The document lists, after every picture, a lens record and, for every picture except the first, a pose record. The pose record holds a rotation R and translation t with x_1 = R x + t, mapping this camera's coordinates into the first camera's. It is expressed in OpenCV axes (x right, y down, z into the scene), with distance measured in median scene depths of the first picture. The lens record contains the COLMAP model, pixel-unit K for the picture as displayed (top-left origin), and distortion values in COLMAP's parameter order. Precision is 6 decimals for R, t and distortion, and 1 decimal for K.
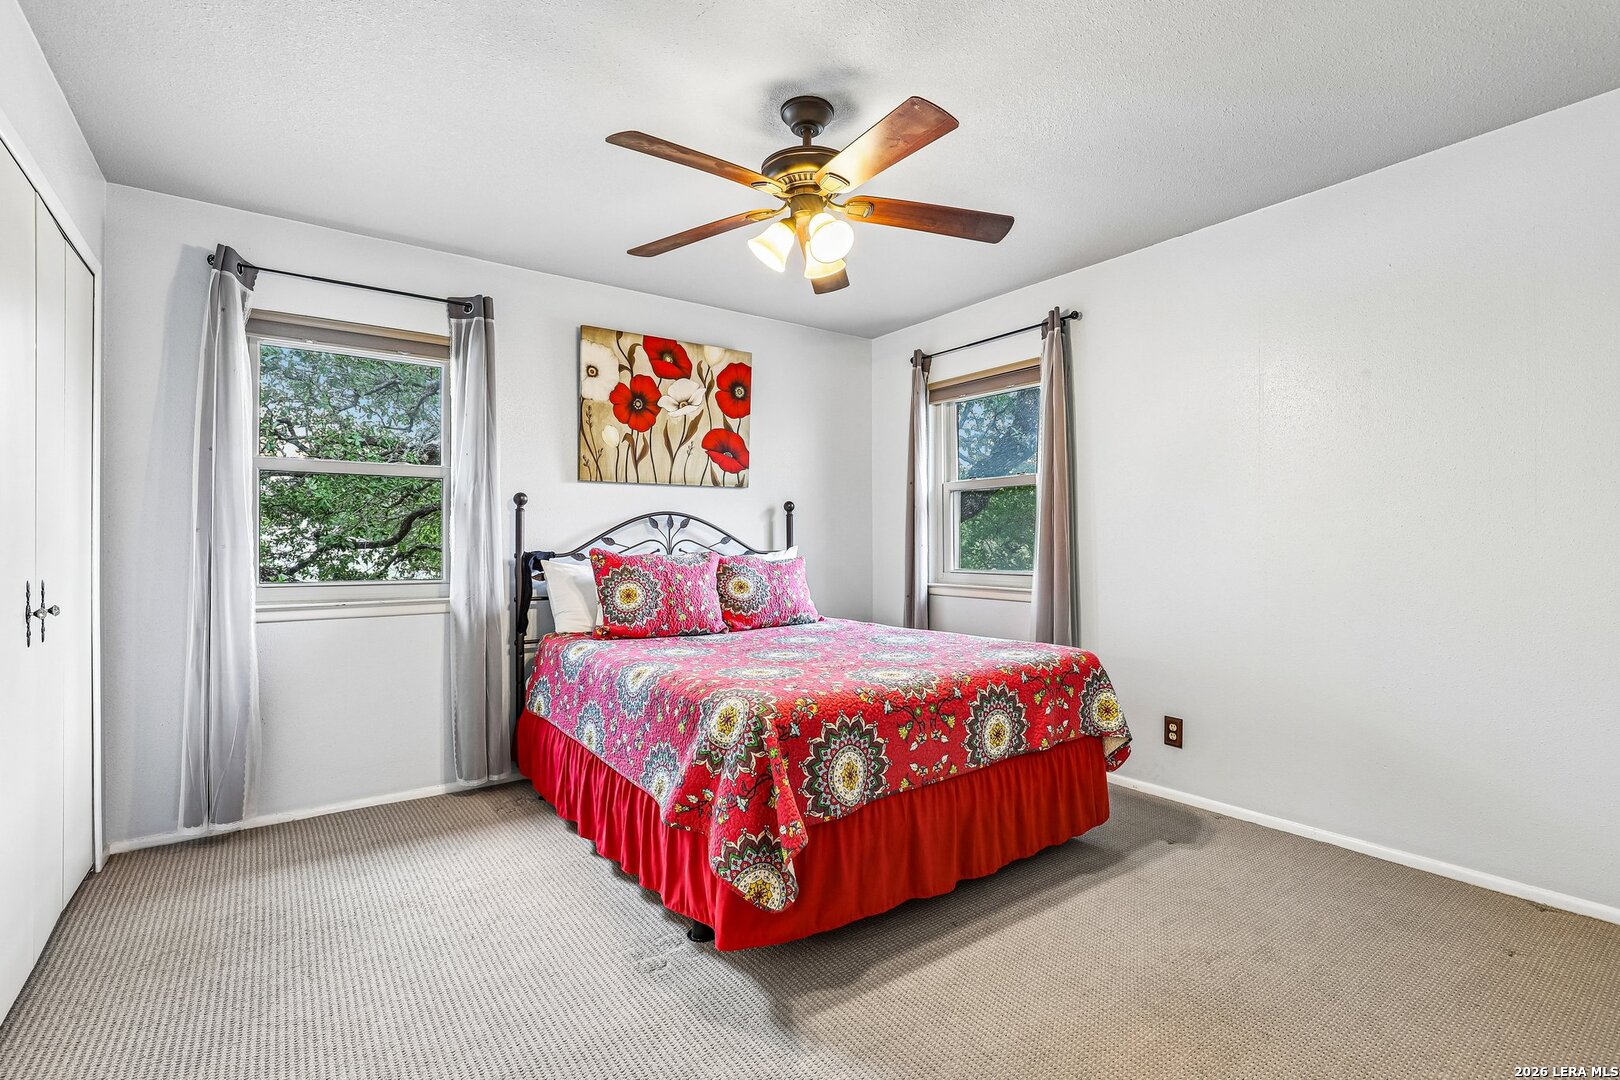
lens RADIAL K [[742.8, 0, 815.5], [0, 742.8, 540.5], [0, 0, 1]] dist [-0.016546, 0.002422]
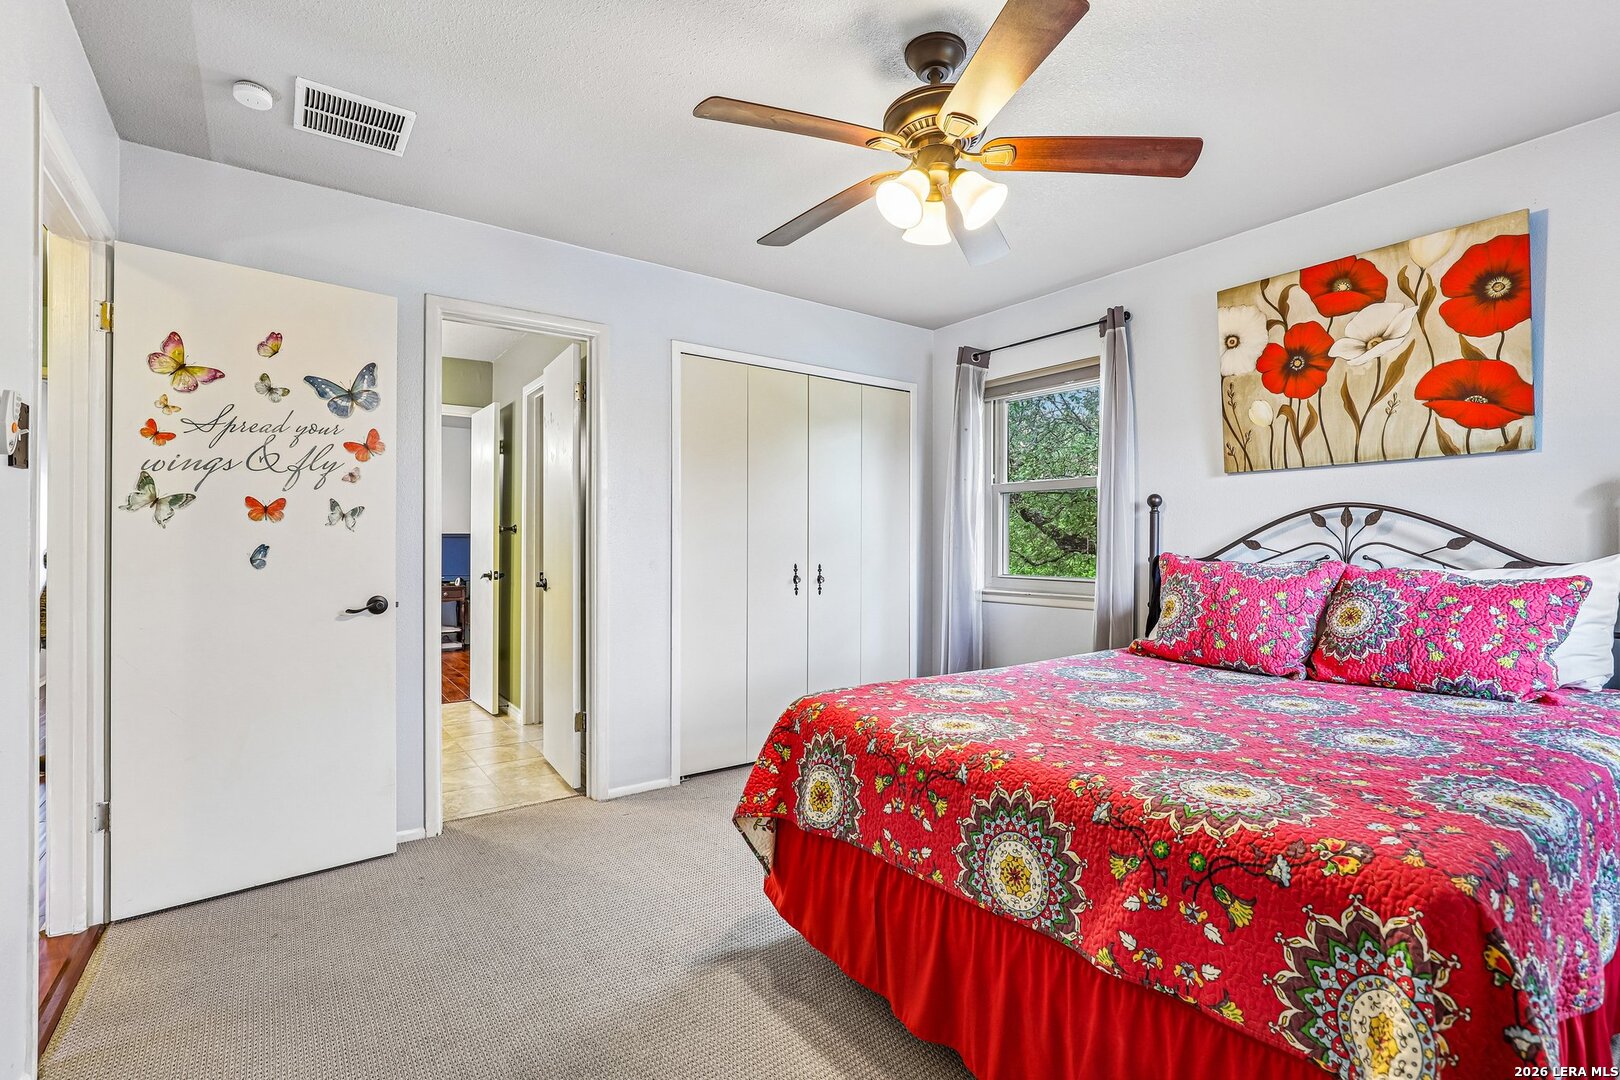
lens RADIAL K [[742.8, 0, 823.7], [0, 742.8, 535.5], [0, 0, 1]] dist [-0.016546, 0.002422]
pose [[0.004284, -0.008831, -0.999952, 0.507202], [0.003857, 0.999954, -0.008815, -0.003399], [0.999983, -0.003819, 0.004318, 0.511047]]
